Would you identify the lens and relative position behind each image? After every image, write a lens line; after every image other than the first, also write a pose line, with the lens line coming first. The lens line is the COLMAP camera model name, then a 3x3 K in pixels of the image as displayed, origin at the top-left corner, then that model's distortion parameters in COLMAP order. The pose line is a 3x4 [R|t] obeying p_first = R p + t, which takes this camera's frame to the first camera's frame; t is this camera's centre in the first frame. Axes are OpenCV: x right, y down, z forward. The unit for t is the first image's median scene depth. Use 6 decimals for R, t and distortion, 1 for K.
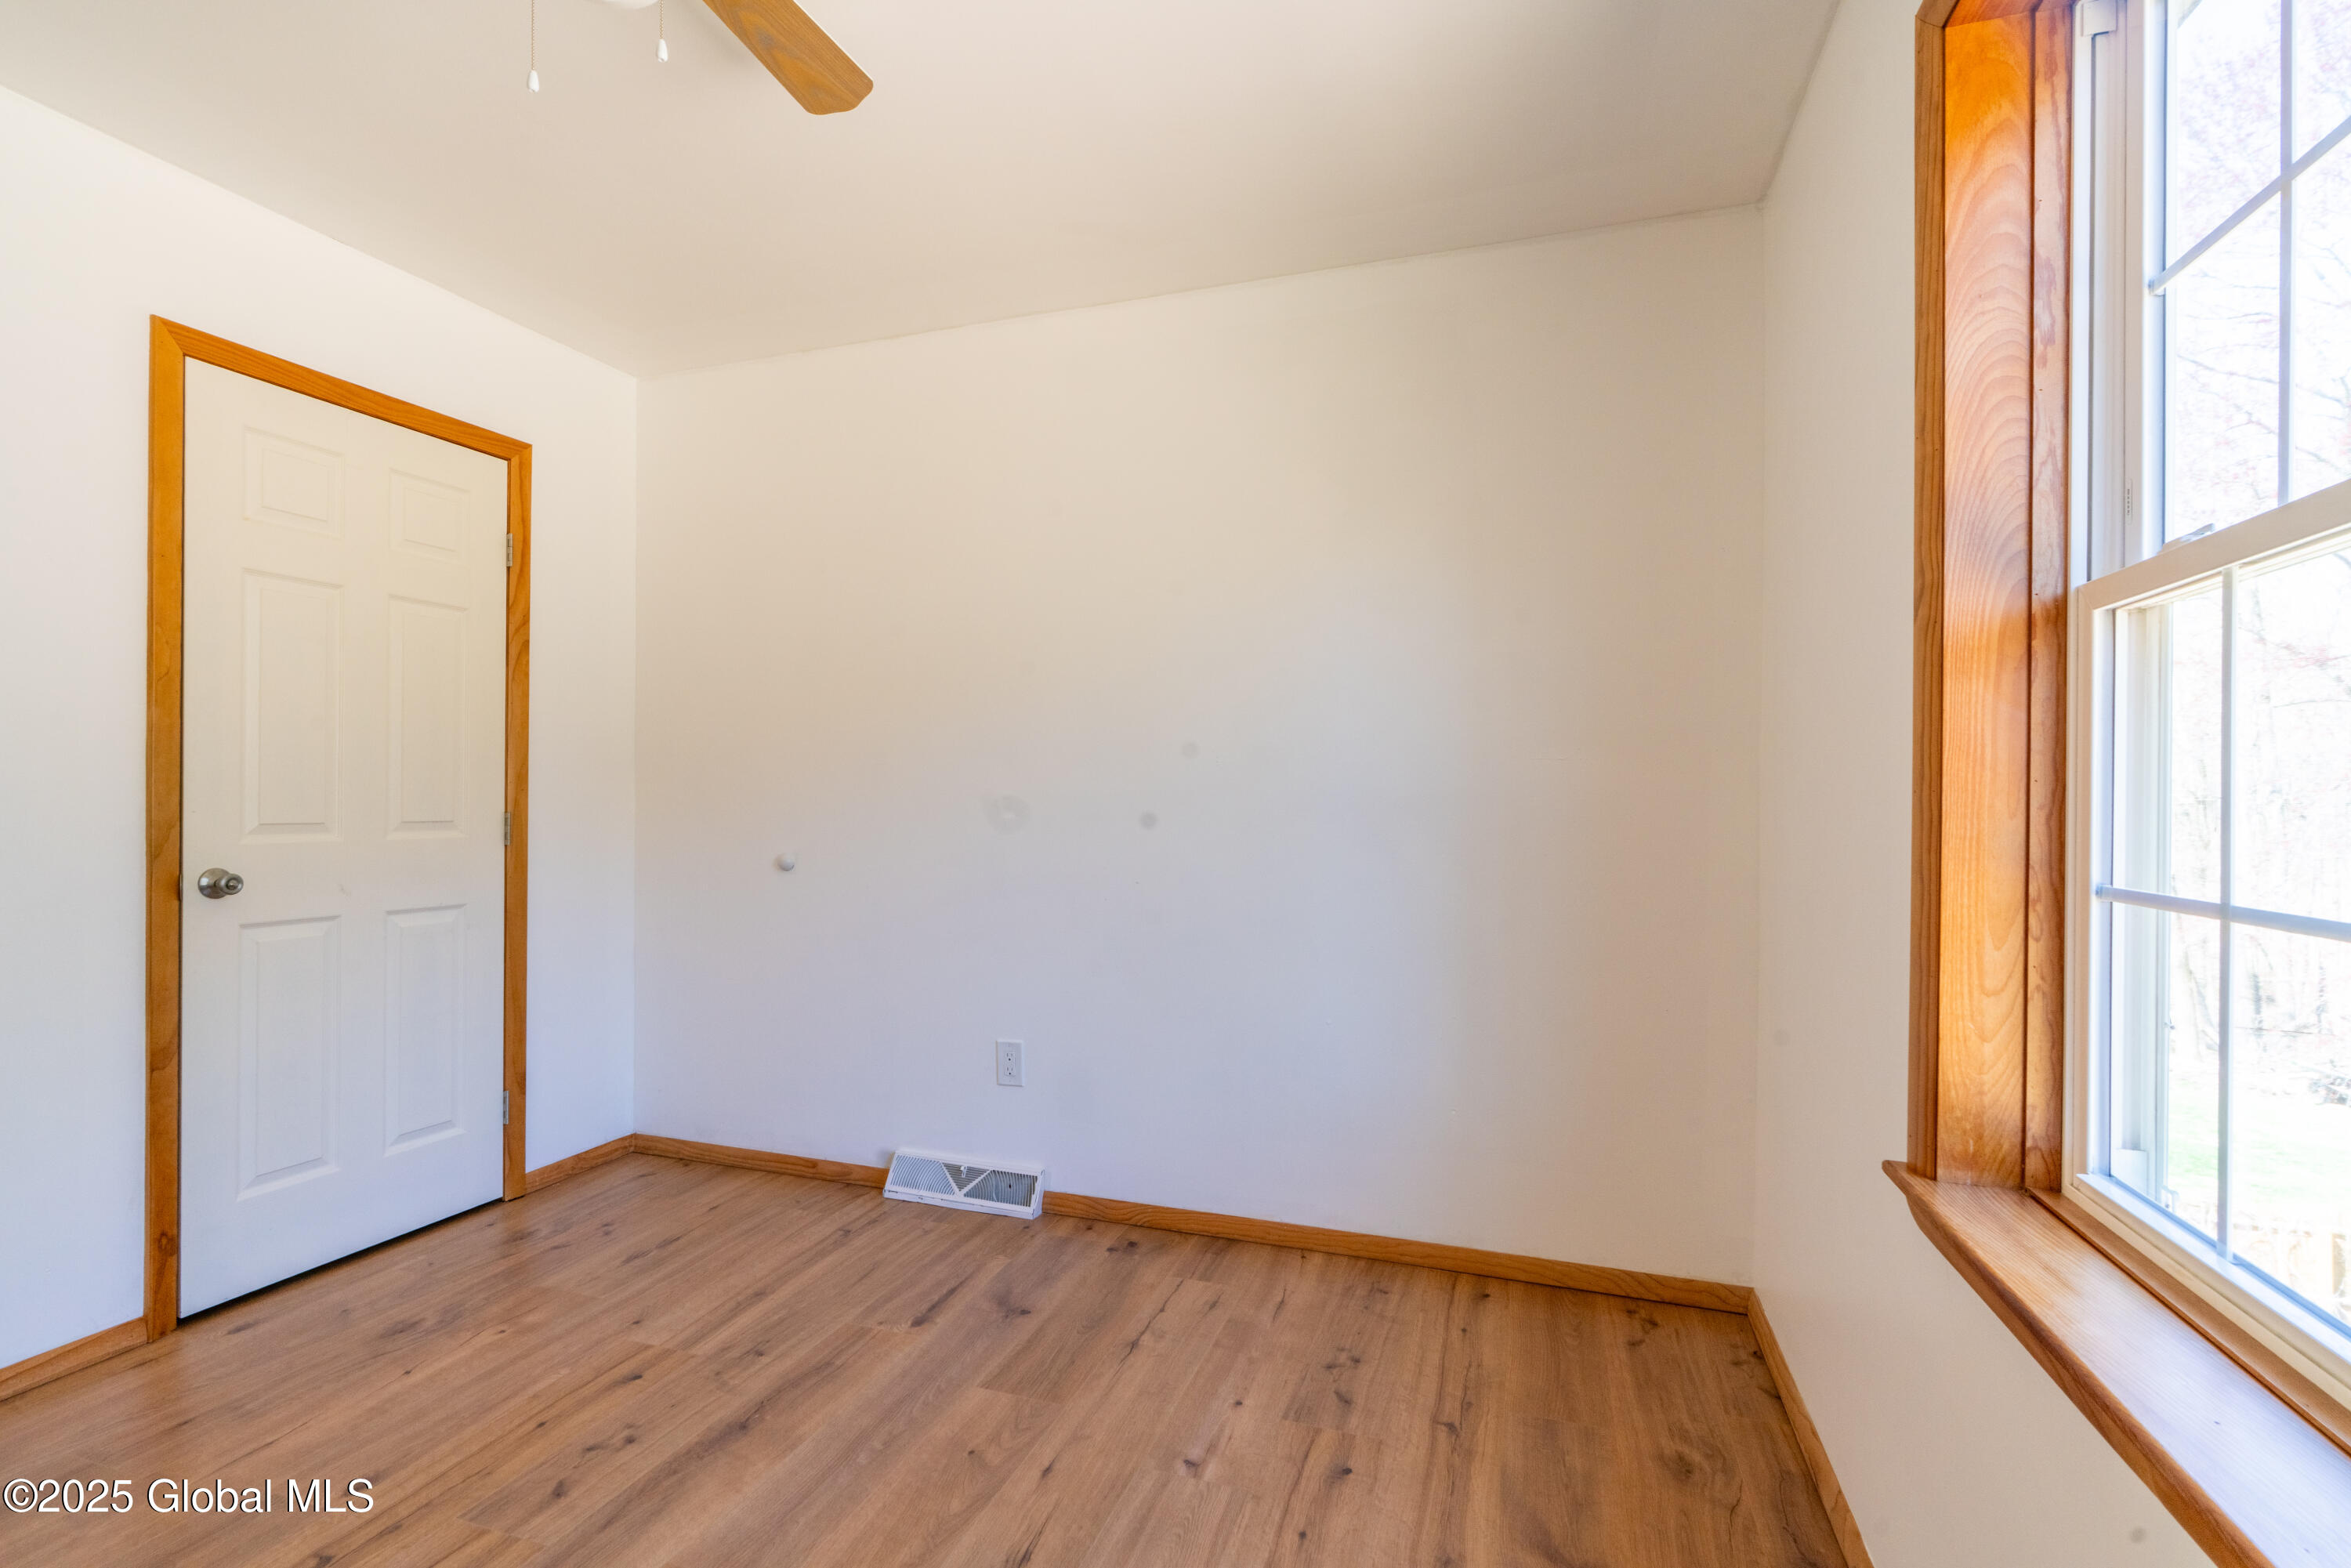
lens RADIAL K [[1093.1, 0, 1173.6], [0, 1093.1, 806.1], [0, 0, 1]] dist [-0.002564, -0.000361]
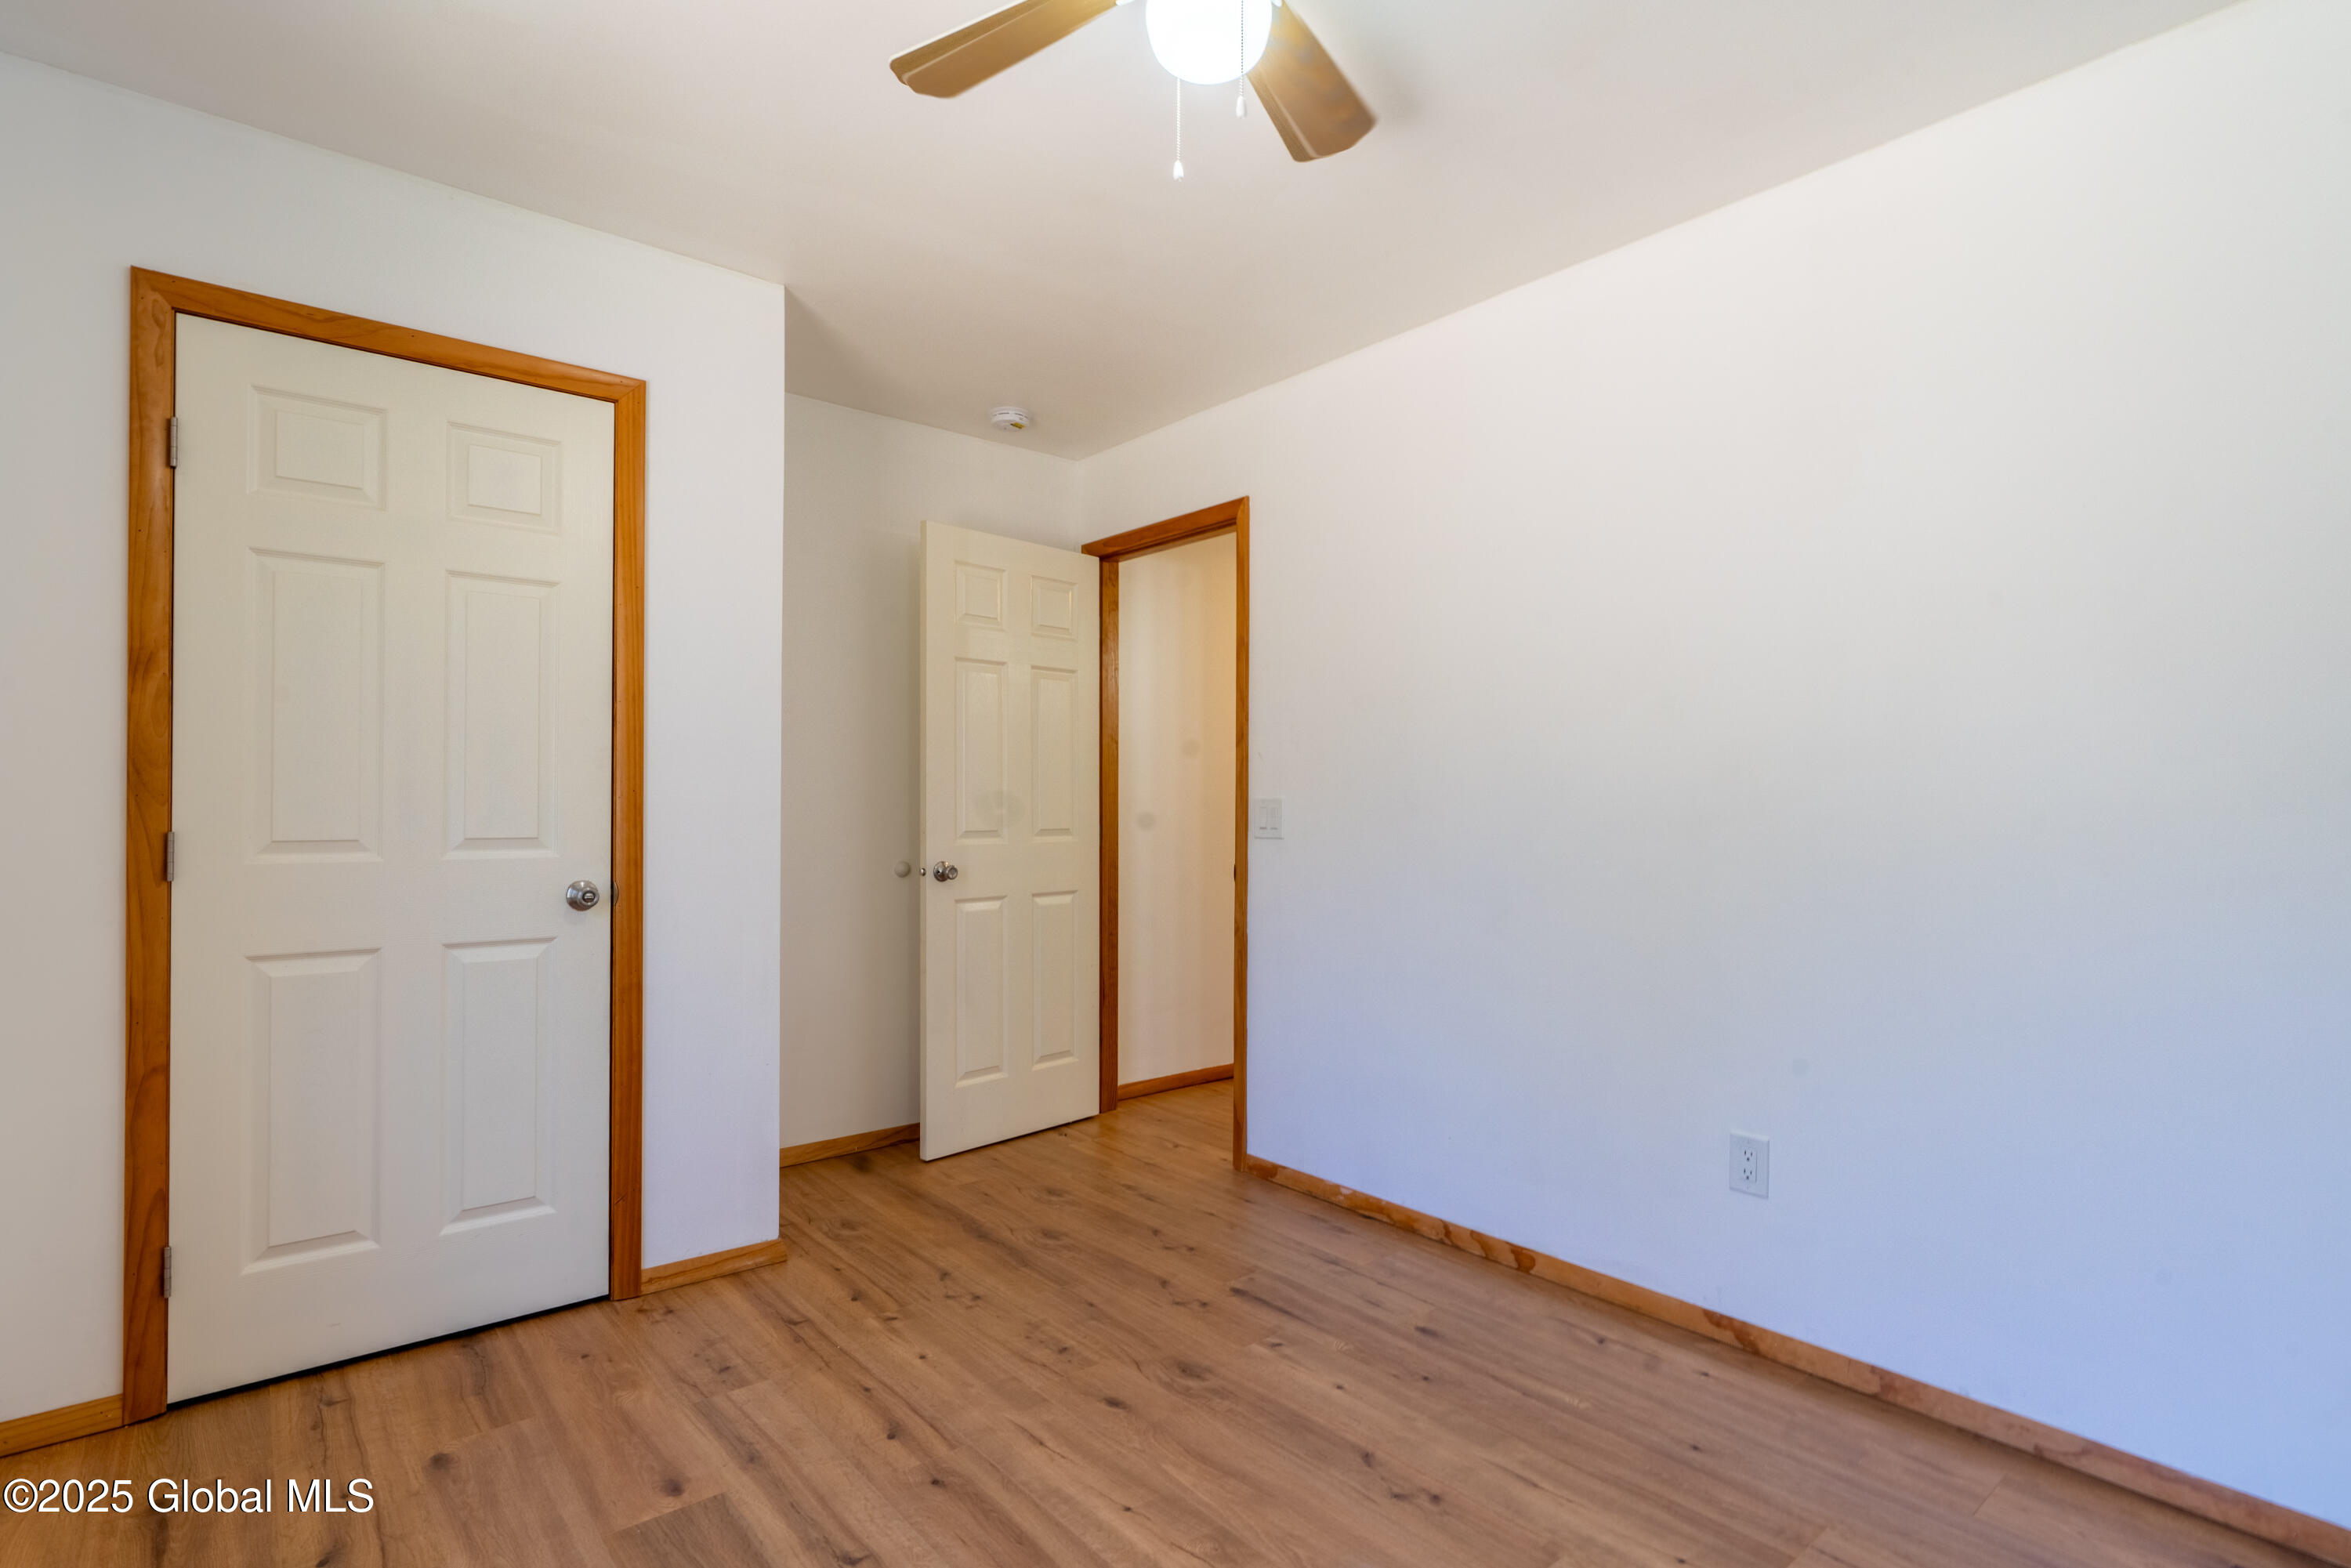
lens RADIAL K [[1093.1, 0, 1173.6], [0, 1093.1, 806.1], [0, 0, 1]] dist [-0.002564, -0.000361]
pose [[0.841019, -0.007534, -0.540953, 0.224090], [0.001532, 0.999932, -0.011545, -0.000589], [0.541003, 0.008880, 0.840974, 0.618697]]
